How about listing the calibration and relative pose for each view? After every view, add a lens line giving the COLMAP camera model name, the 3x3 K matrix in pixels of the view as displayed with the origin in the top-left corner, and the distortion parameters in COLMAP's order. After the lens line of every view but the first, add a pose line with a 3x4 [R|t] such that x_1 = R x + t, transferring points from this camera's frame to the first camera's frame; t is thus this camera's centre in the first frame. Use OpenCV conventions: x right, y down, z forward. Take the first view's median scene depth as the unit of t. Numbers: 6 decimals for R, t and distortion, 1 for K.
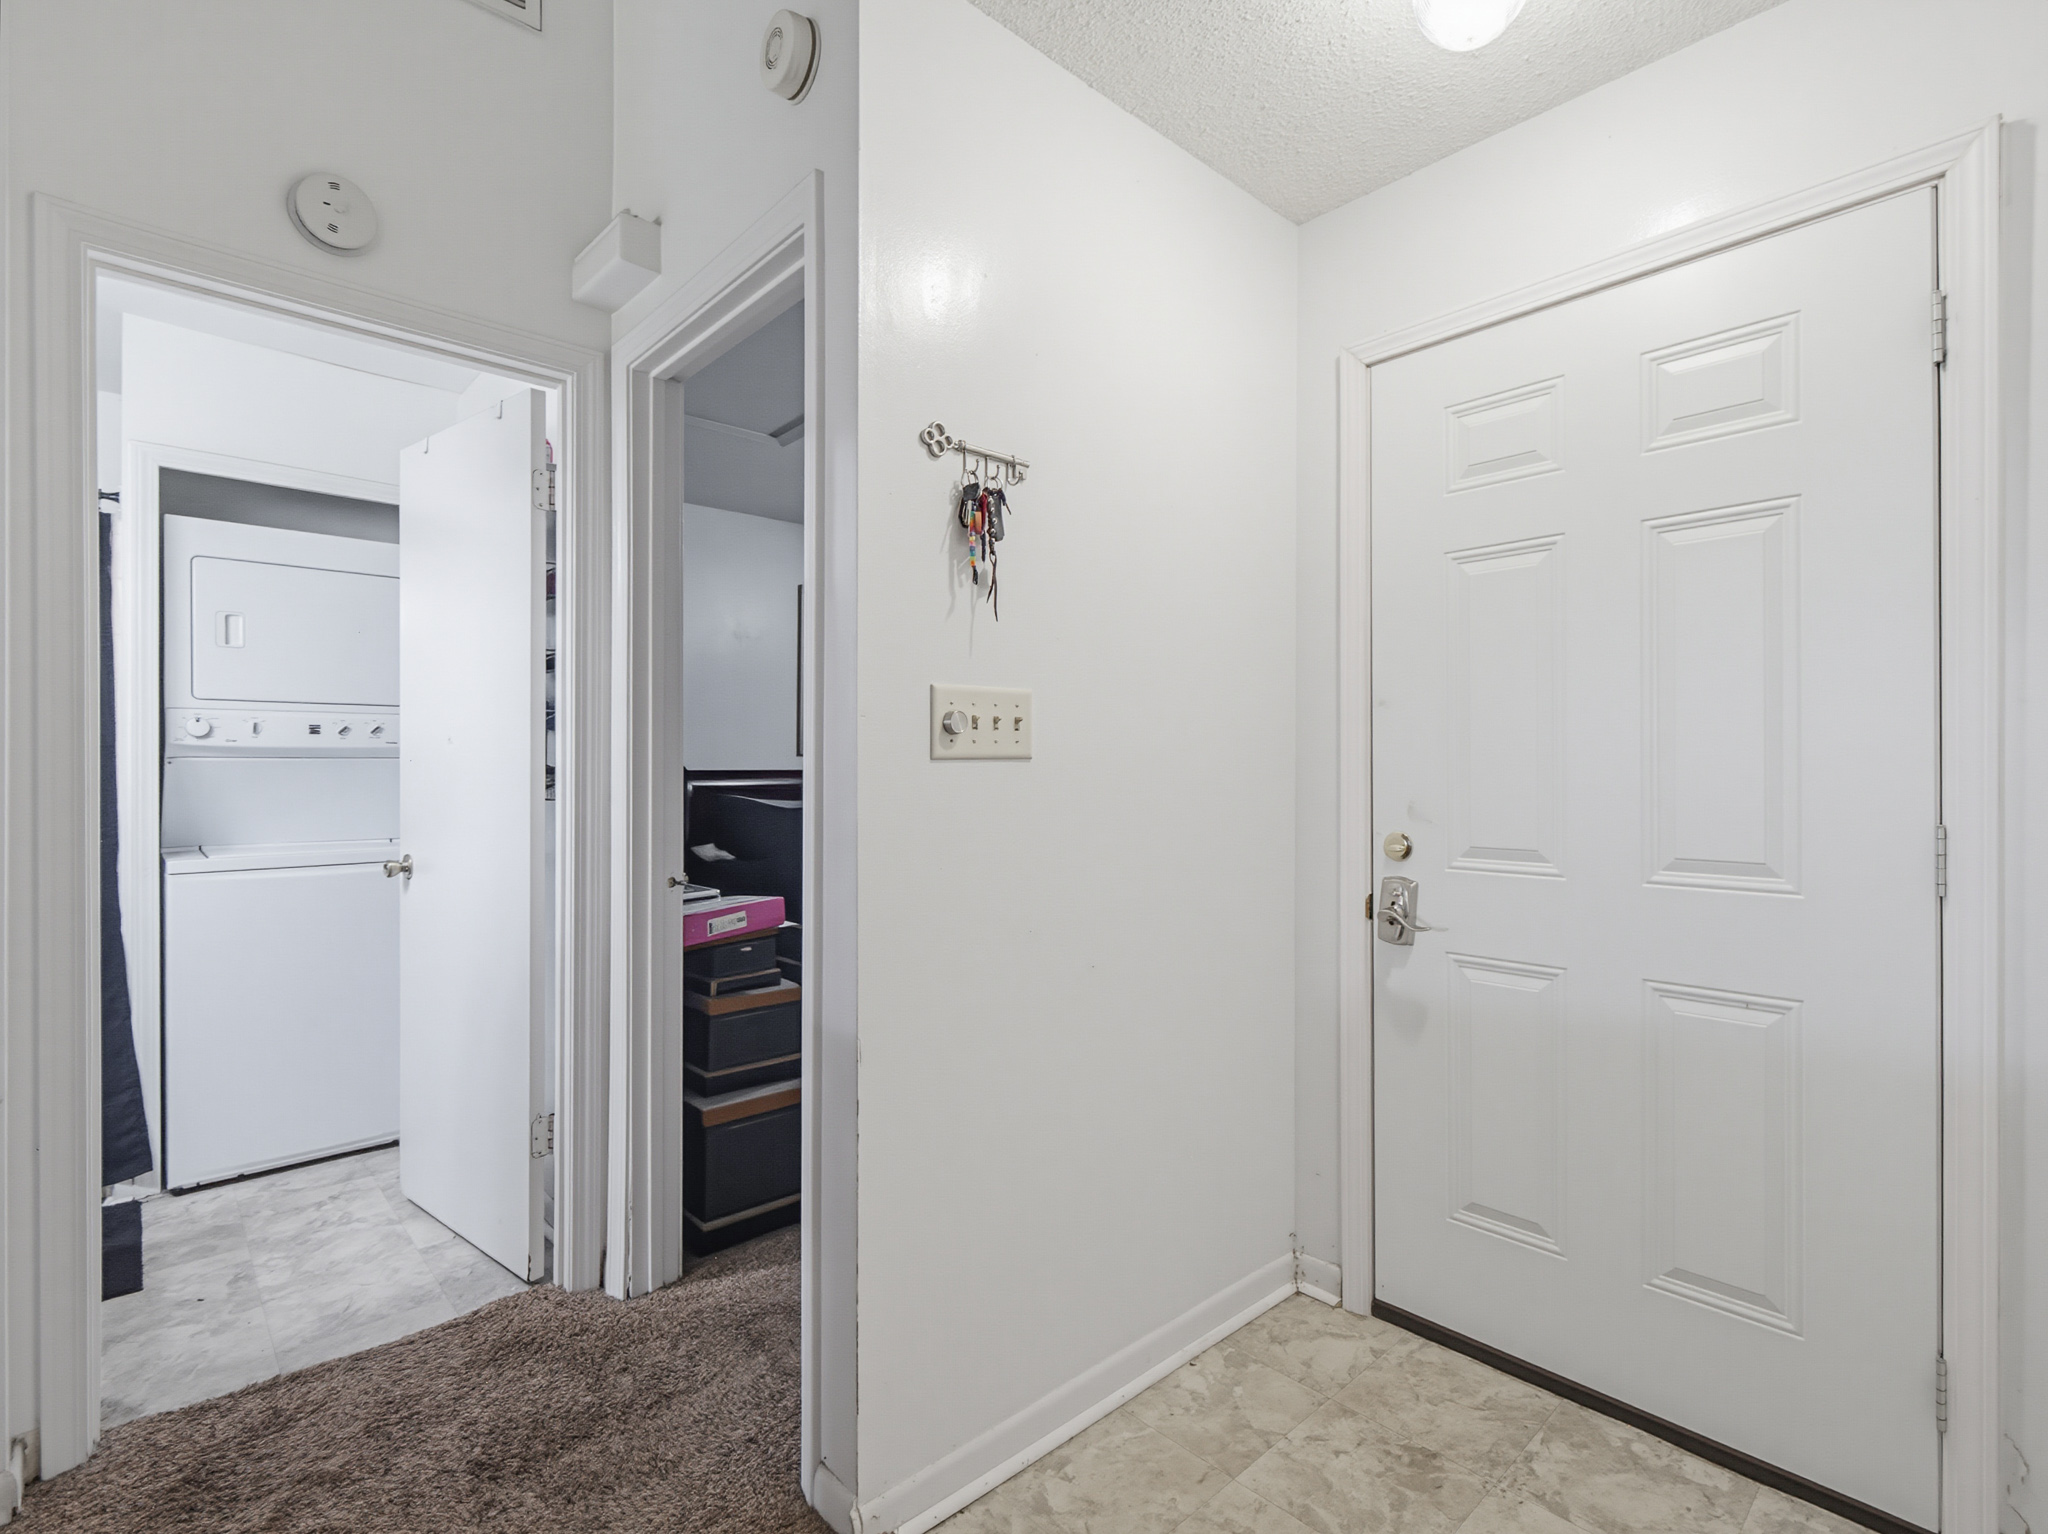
lens RADIAL K [[961.6, 0, 1020.0], [0, 961.6, 770.6], [0, 0, 1]] dist [0.002205, -0.000243]
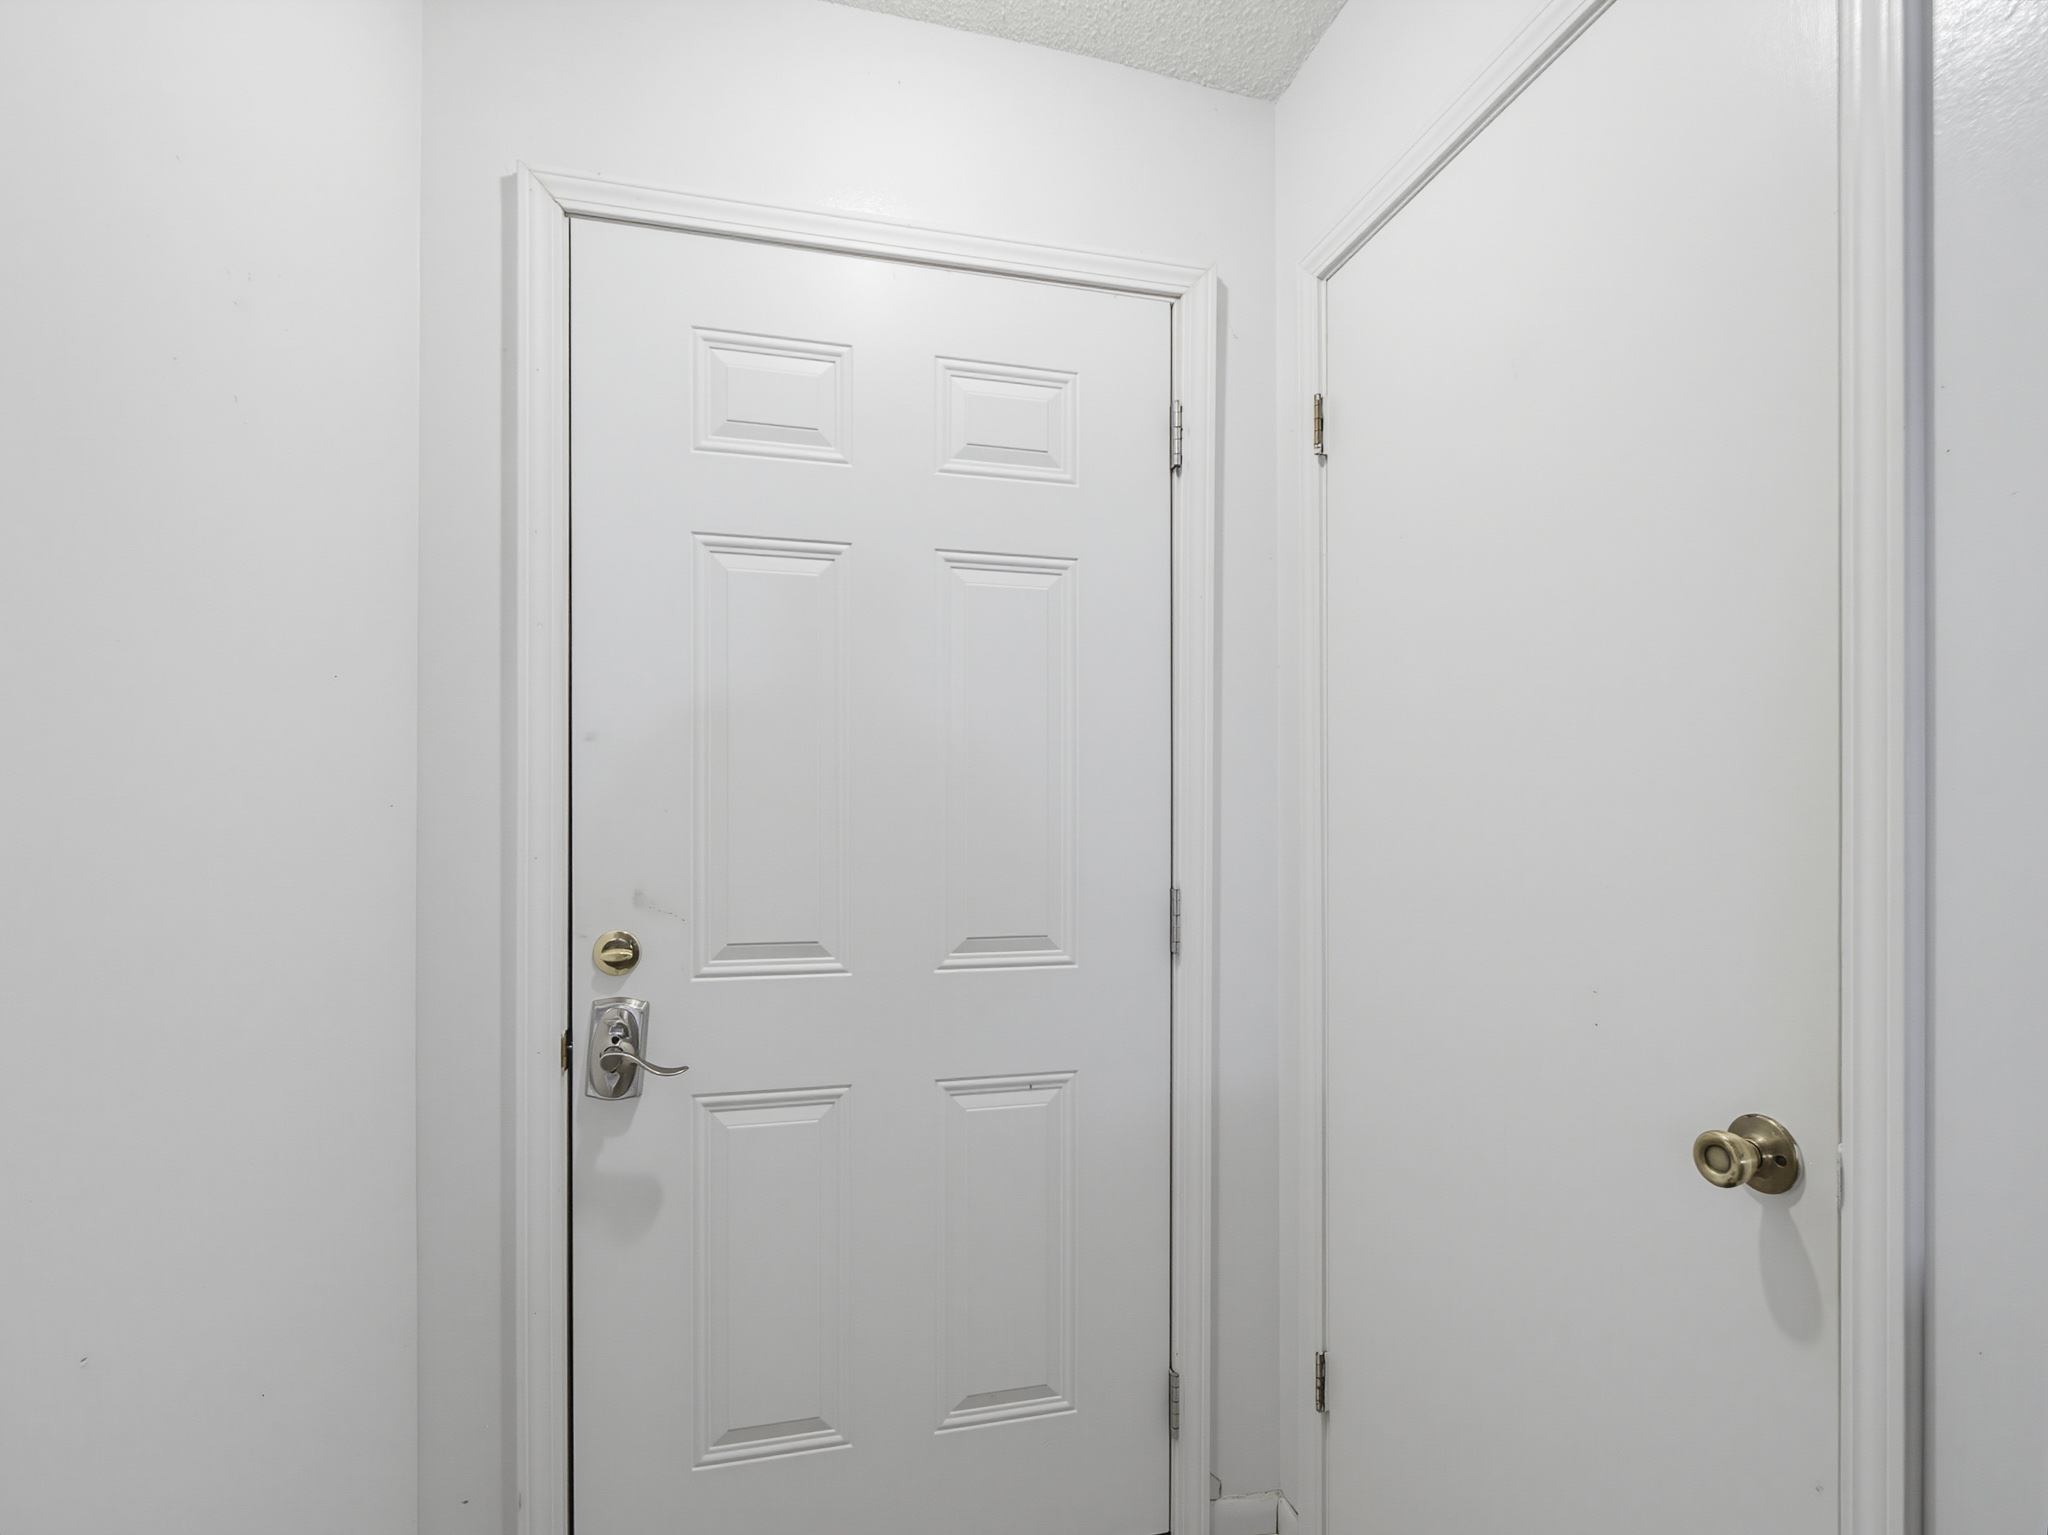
lens RADIAL K [[961.6, 0, 1020.0], [0, 961.6, 771.1], [0, 0, 1]] dist [0.002205, -0.000243]
pose [[0.473505, 0.000742, 0.880791, -0.069140], [-0.011799, 0.999915, 0.005501, -0.058454], [-0.880712, -0.012998, 0.473474, 0.459143]]
